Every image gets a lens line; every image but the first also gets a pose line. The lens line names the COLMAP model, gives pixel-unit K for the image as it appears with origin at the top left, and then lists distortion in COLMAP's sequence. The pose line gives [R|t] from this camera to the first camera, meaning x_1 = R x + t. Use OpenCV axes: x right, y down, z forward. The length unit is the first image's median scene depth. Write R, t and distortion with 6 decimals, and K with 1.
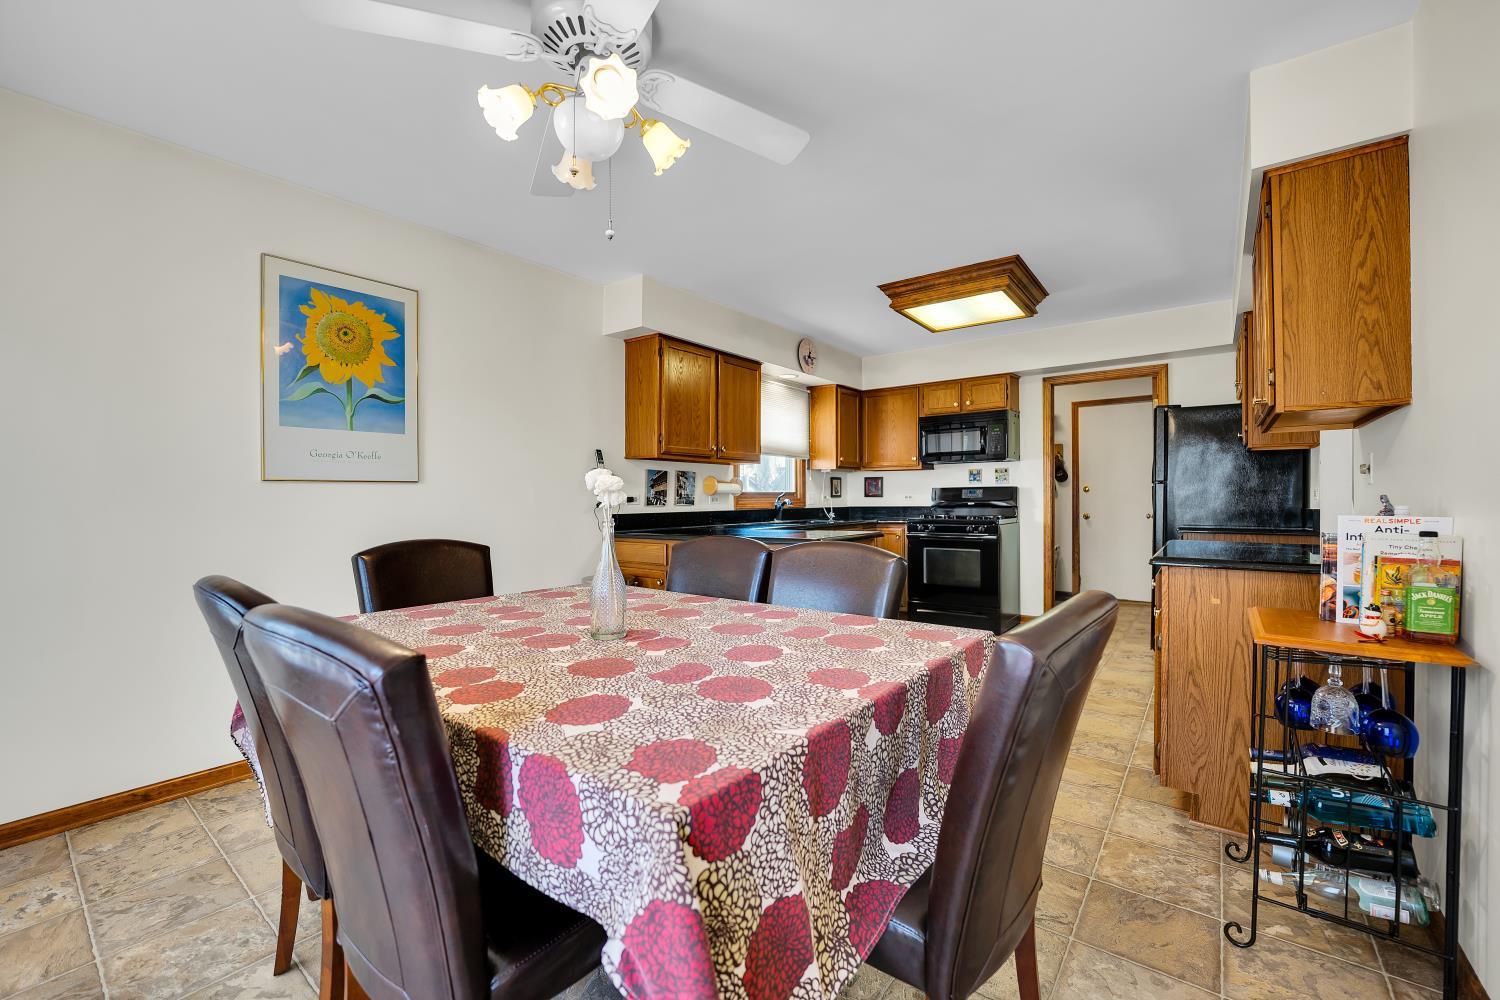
lens RADIAL K [[661.9, 0, 750.0], [0, 661.9, 500.0], [0, 0, 1]] dist [-0.030814, 0.000087]
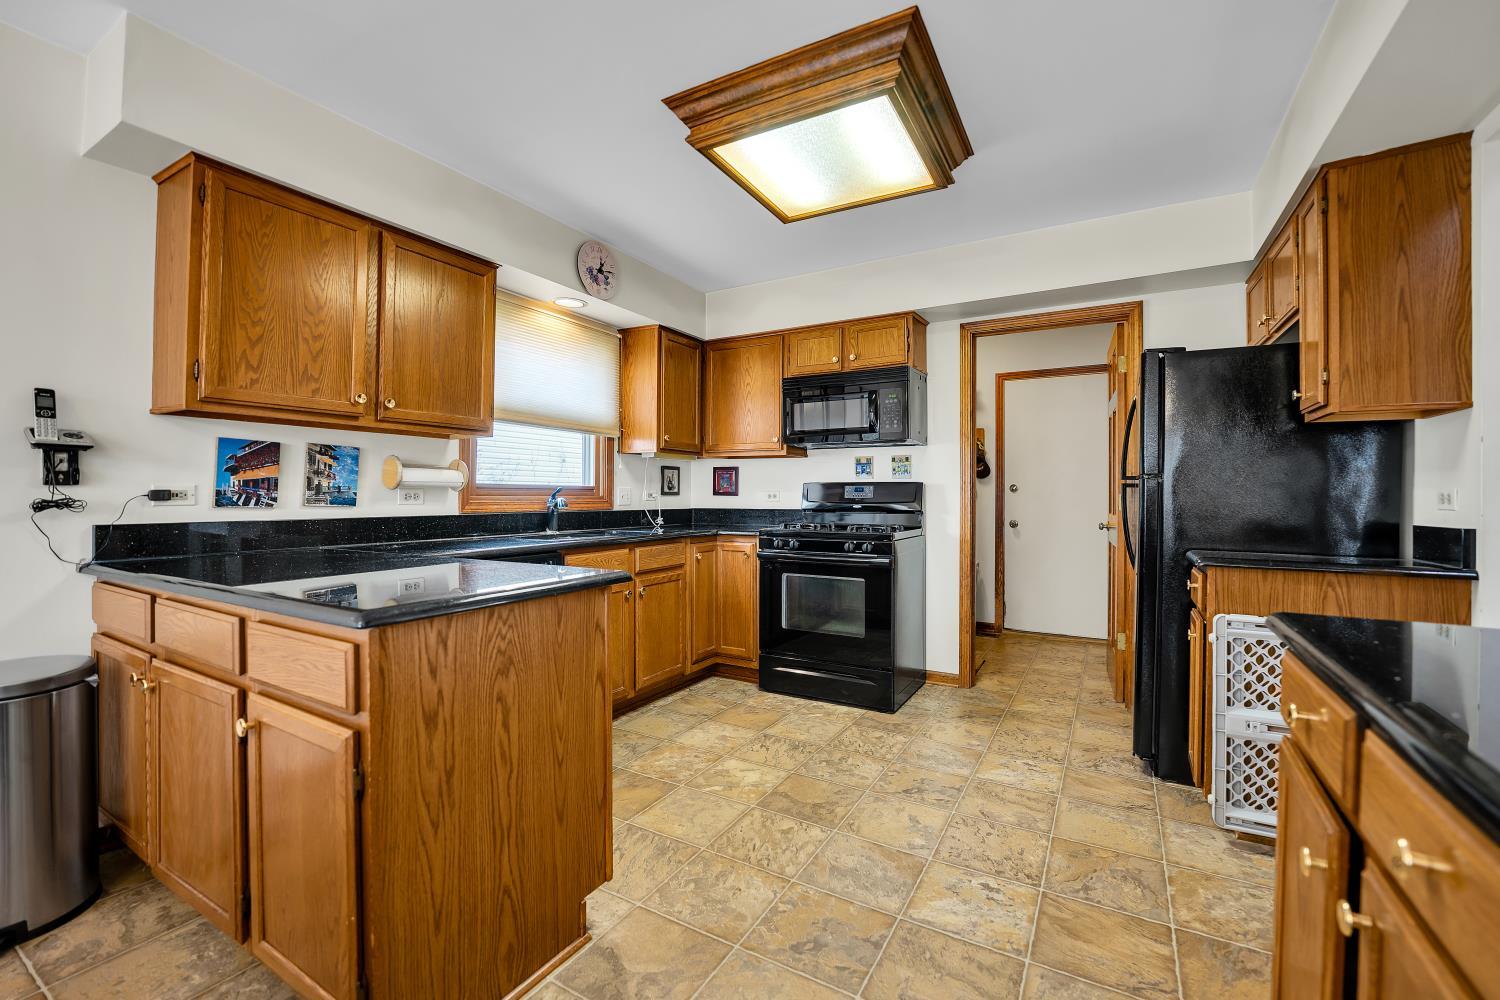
lens RADIAL K [[633.6, 0, 742.0], [0, 633.6, 488.3], [0, 0, 1]] dist [-0.026038, 0.000087]
pose [[0.995652, 0.012953, 0.092245, 0.162301], [-0.011802, 0.999846, -0.013009, -0.003755], [-0.092399, 0.011863, 0.995651, 0.373017]]
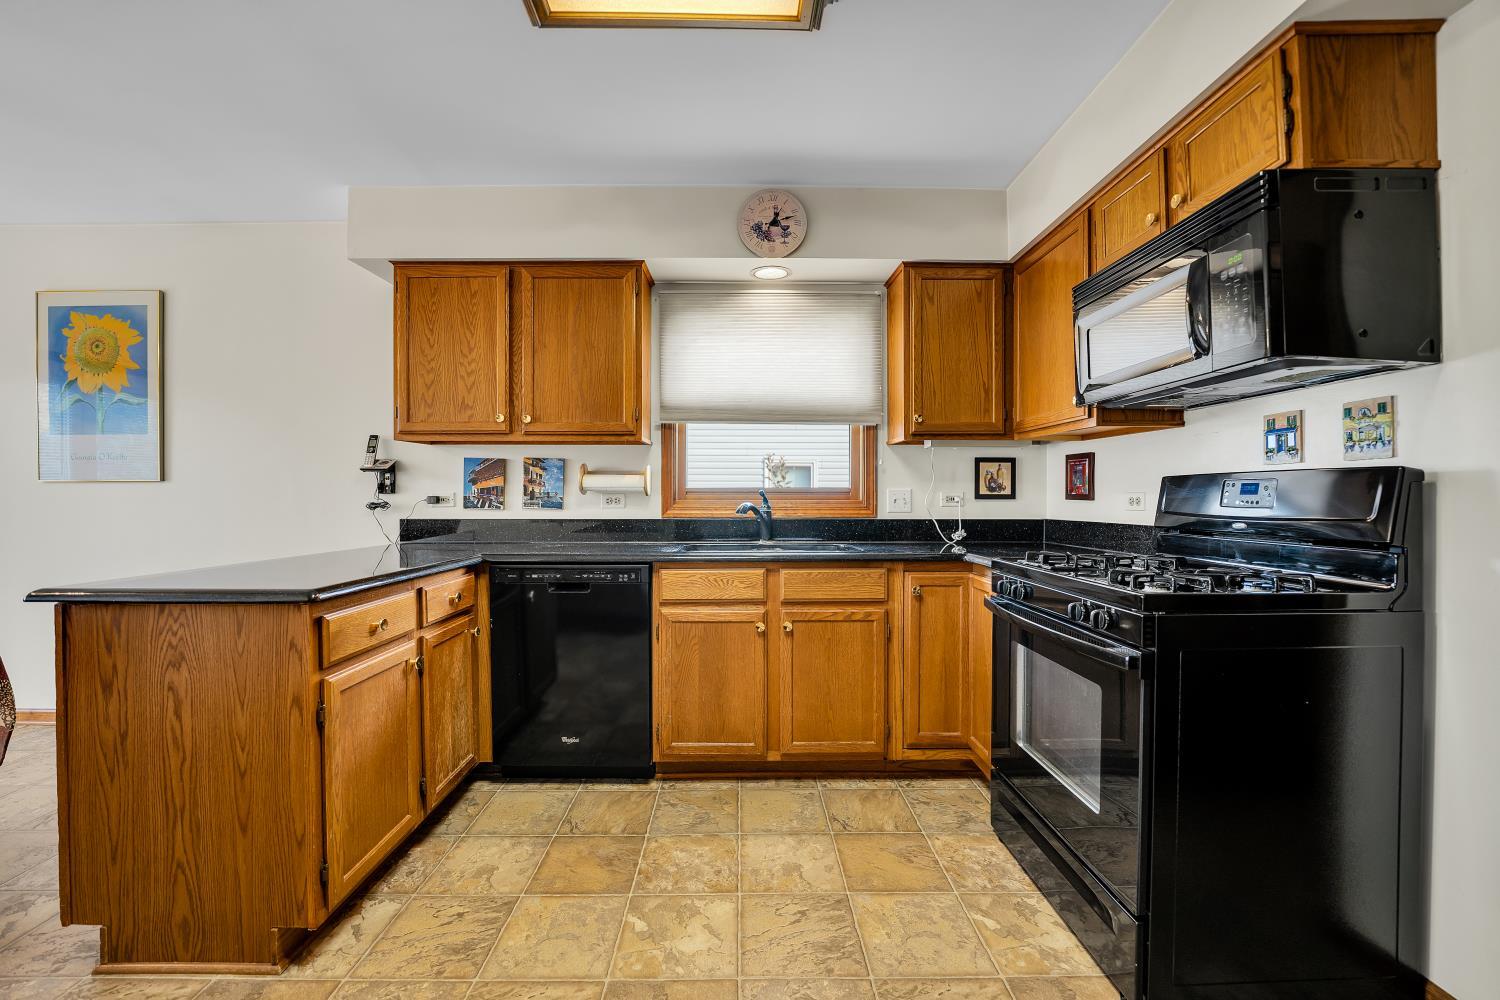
lens RADIAL K [[621.7, 0, 755.2], [0, 621.7, 497.9], [0, 0, 1]] dist [-0.035494, 0.007290]
pose [[0.591738, 0.013542, -0.806017, 0.441701], [-0.007024, 0.999908, 0.011643, -0.010100], [0.806100, -0.001228, 0.591779, 0.669593]]
